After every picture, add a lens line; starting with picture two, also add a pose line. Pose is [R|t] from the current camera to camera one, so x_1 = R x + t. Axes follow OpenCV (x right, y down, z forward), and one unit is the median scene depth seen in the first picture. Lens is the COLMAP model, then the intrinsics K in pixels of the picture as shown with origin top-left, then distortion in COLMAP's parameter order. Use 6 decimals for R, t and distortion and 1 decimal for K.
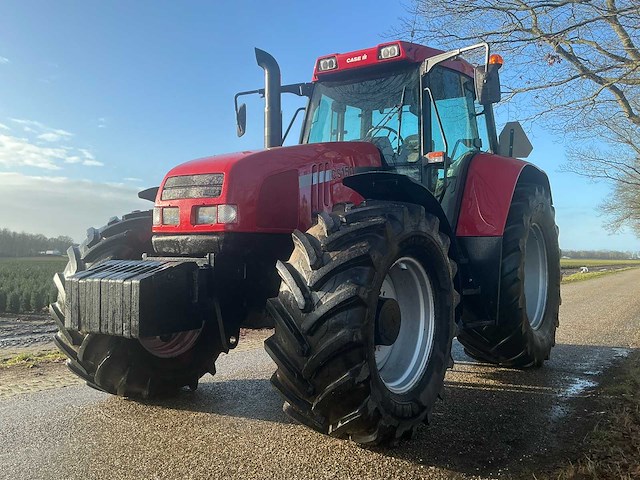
lens RADIAL K [[603.9, 0, 324.8], [0, 603.9, 242.0], [0, 0, 1]] dist [0.035844, 0.000000]
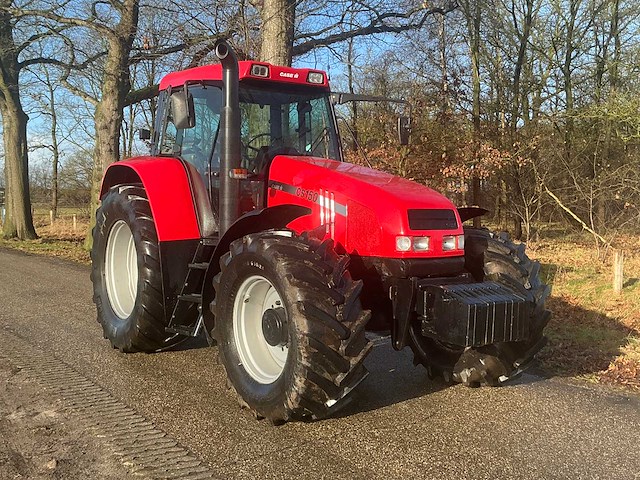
lens RADIAL K [[702.3, 0, 317.8], [0, 702.3, 235.2], [0, 0, 1]] dist [0.086025, 0.000000]
pose [[0.399342, -0.046500, 0.915622, -1.434813], [-0.026084, 0.997732, 0.062046, -0.124094], [-0.916431, -0.048660, 0.397224, 0.568381]]
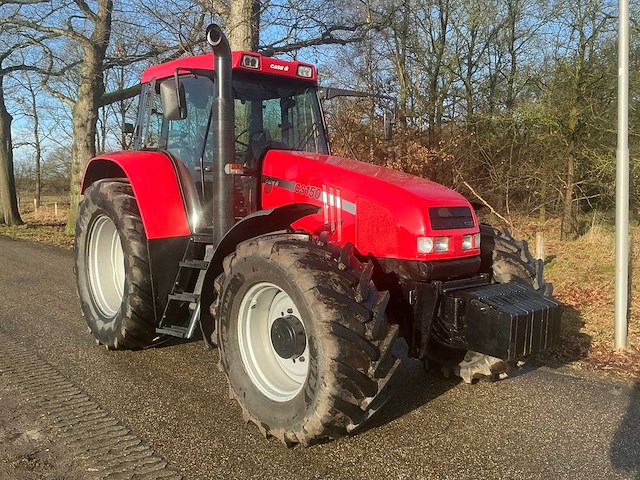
lens RADIAL K [[559.4, 0, 317.7], [0, 559.4, 238.2], [0, 0, 1]] dist [0.066594, -0.087082]
pose [[0.303268, -0.085017, 0.949105, -1.164262], [-0.025778, 0.994916, 0.097357, -0.131883], [-0.952557, -0.053991, 0.299534, 0.812163]]
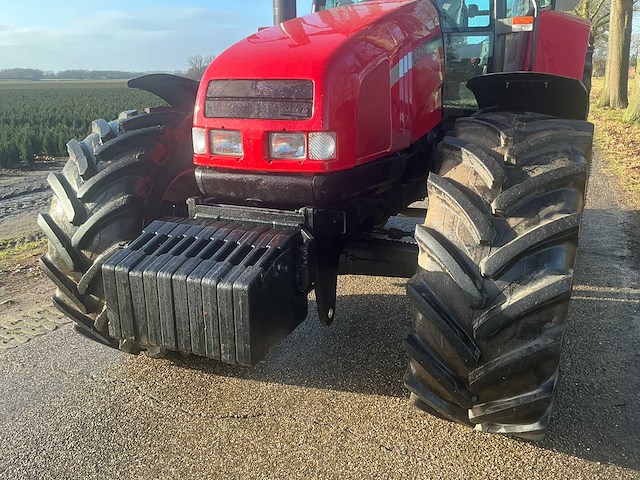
lens RADIAL K [[559.4, 0, 333.0], [0, 559.4, 246.7], [0, 0, 1]] dist [0.066594, -0.087082]
pose [[0.982700, -0.067261, 0.172558, -0.227431], [0.008472, 0.947072, 0.320908, -0.119907], [-0.185010, -0.313895, 0.931258, 0.323839]]
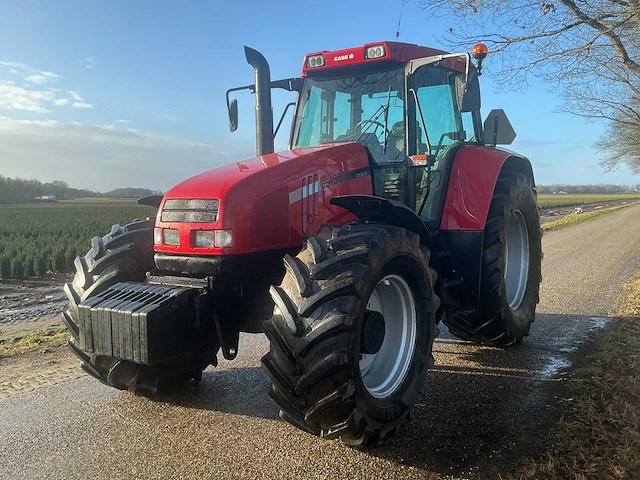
lens RADIAL K [[603.9, 0, 322.9], [0, 603.9, 240.4], [0, 0, 1]] dist [0.035844, 0.000000]
pose [[0.999821, -0.018812, 0.001868, 0.012448], [0.018543, 0.995133, 0.096777, -0.122580], [-0.003679, -0.096725, 0.995304, -0.065539]]
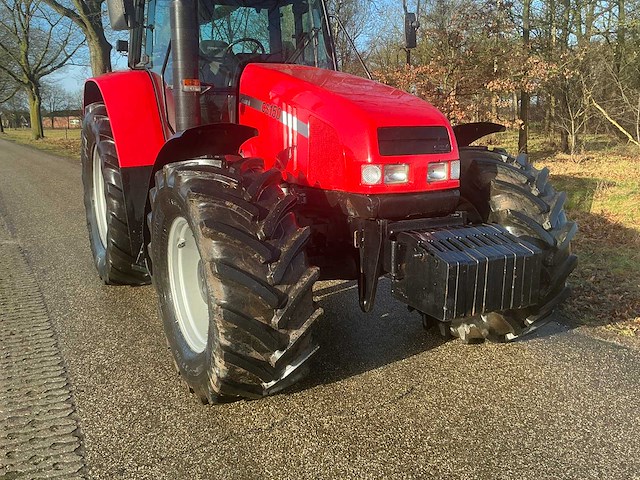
lens RADIAL K [[603.9, 0, 321.7], [0, 603.9, 230.9], [0, 0, 1]] dist [0.035844, 0.000000]
pose [[0.493661, -0.168056, 0.853262, -0.966543], [-0.008080, 0.980222, 0.197736, -0.120186], [-0.869617, -0.104508, 0.482539, 0.587711]]
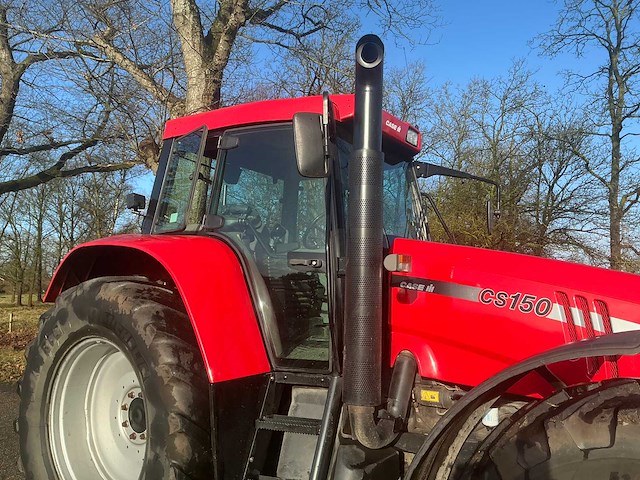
lens RADIAL K [[528.1, 0, 323.1], [0, 528.1, 237.1], [0, 0, 1]] dist [0.007388, -0.040758]
pose [[0.055615, 0.108741, 0.992513, -0.775589], [-0.040748, 0.993471, -0.106563, -0.116900], [-0.997620, -0.034517, 0.059683, 1.360558]]
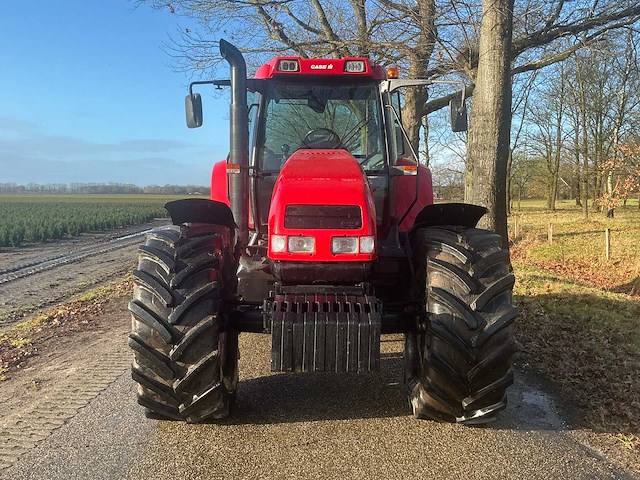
lens RADIAL K [[603.9, 0, 324.3], [0, 603.9, 236.5], [0, 0, 1]] dist [0.035844, 0.000000]
pose [[0.836099, -0.035166, 0.547451, -0.699756], [-0.018186, 0.995618, 0.091728, -0.134314], [-0.548278, -0.086650, 0.831795, 0.112794]]
